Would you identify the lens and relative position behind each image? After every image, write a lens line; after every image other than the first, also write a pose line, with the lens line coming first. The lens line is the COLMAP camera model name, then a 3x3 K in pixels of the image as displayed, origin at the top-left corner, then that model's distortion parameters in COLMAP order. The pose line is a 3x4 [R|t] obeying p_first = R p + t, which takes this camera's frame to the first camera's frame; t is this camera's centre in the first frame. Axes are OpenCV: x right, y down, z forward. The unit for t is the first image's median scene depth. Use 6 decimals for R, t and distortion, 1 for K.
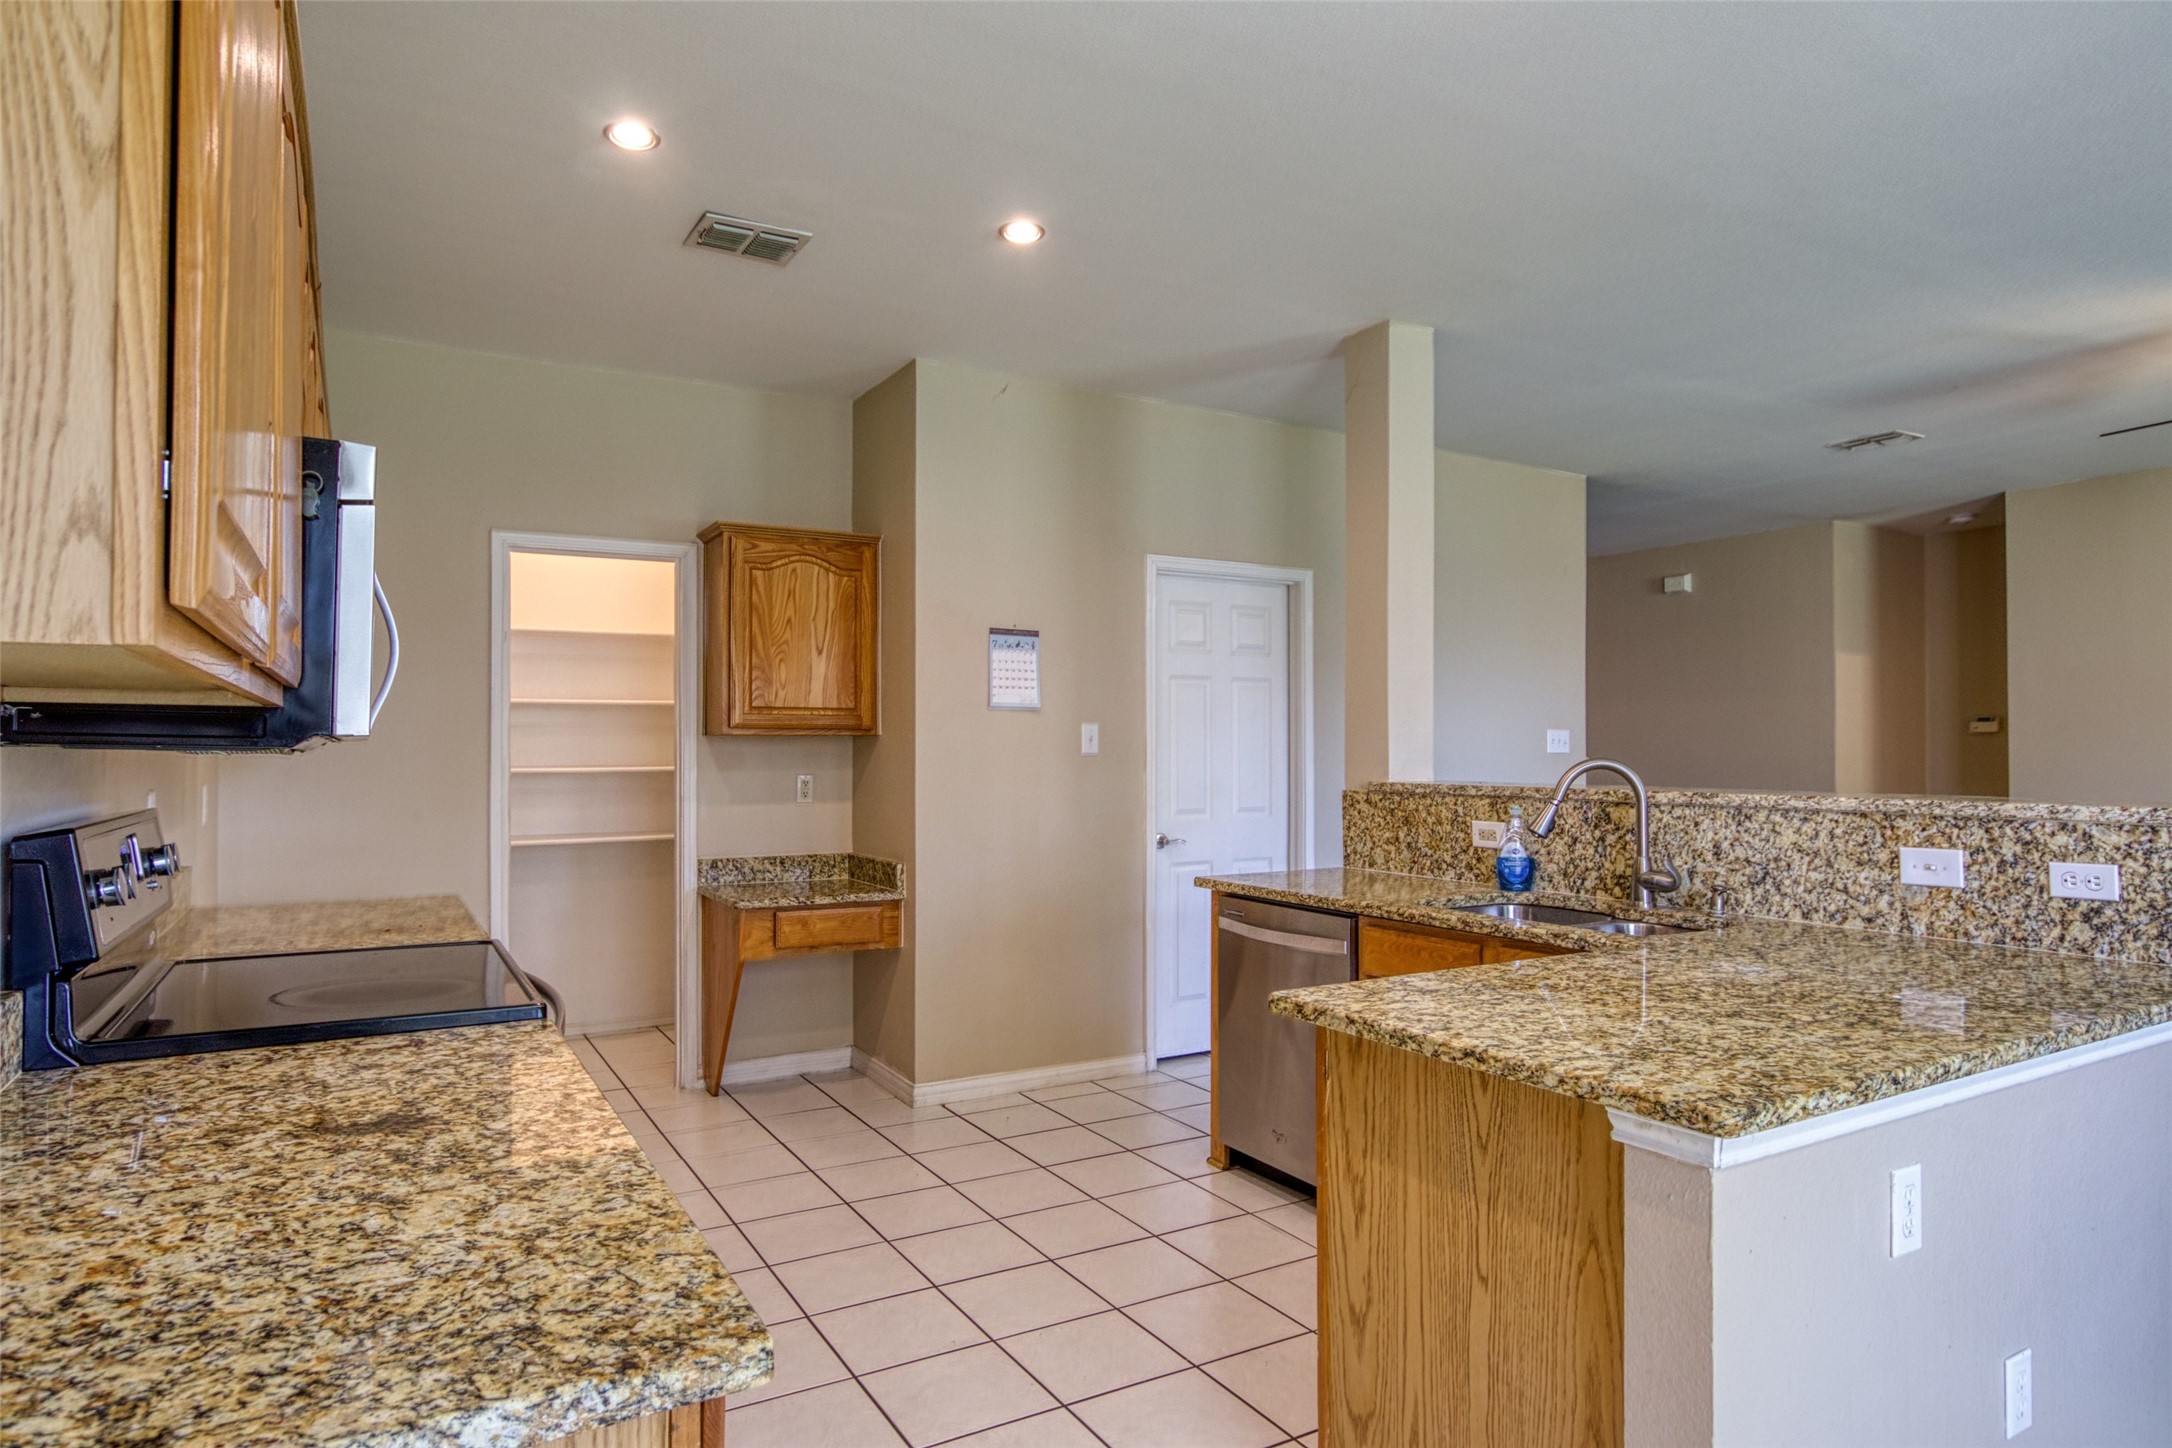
lens RADIAL K [[1233.2, 0, 1086.0], [0, 1233.2, 724.0], [0, 0, 1]] dist [0.000957, 0.000017]
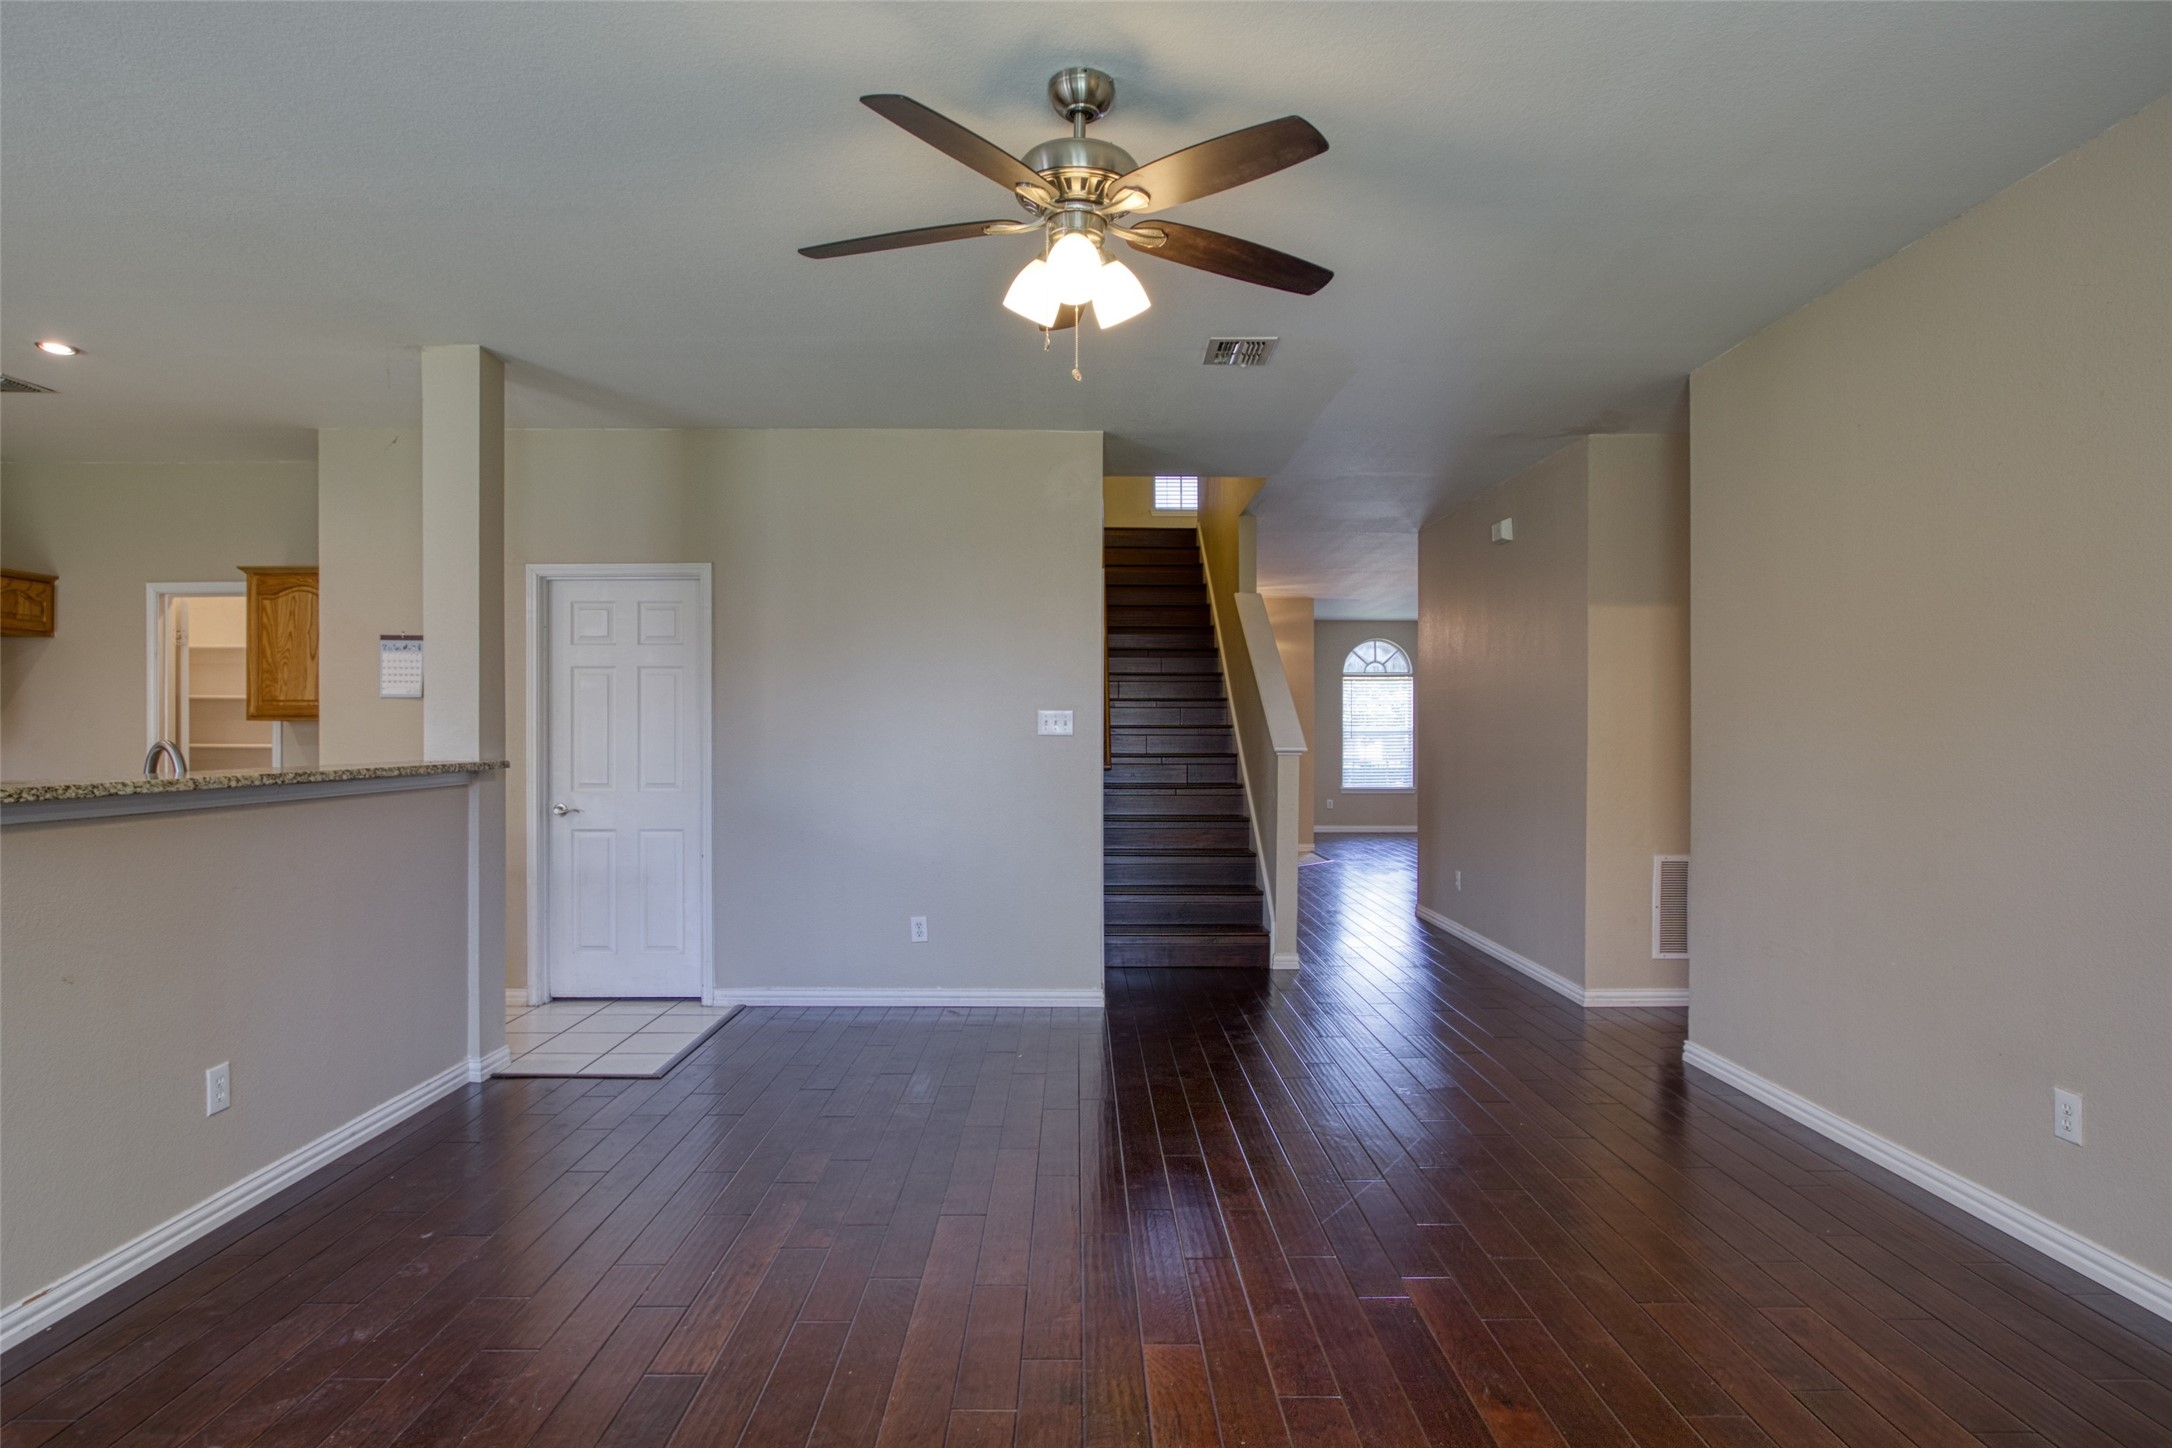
lens RADIAL K [[1163.3, 0, 1086.0], [0, 1163.3, 724.0], [0, 0, 1]] dist [-0.000665, 0.000958]
pose [[0.868480, -0.001507, -0.495722, 1.119990], [0.010345, 0.999833, 0.015084, 0.002541], [0.495616, -0.018229, 0.868350, 0.323099]]
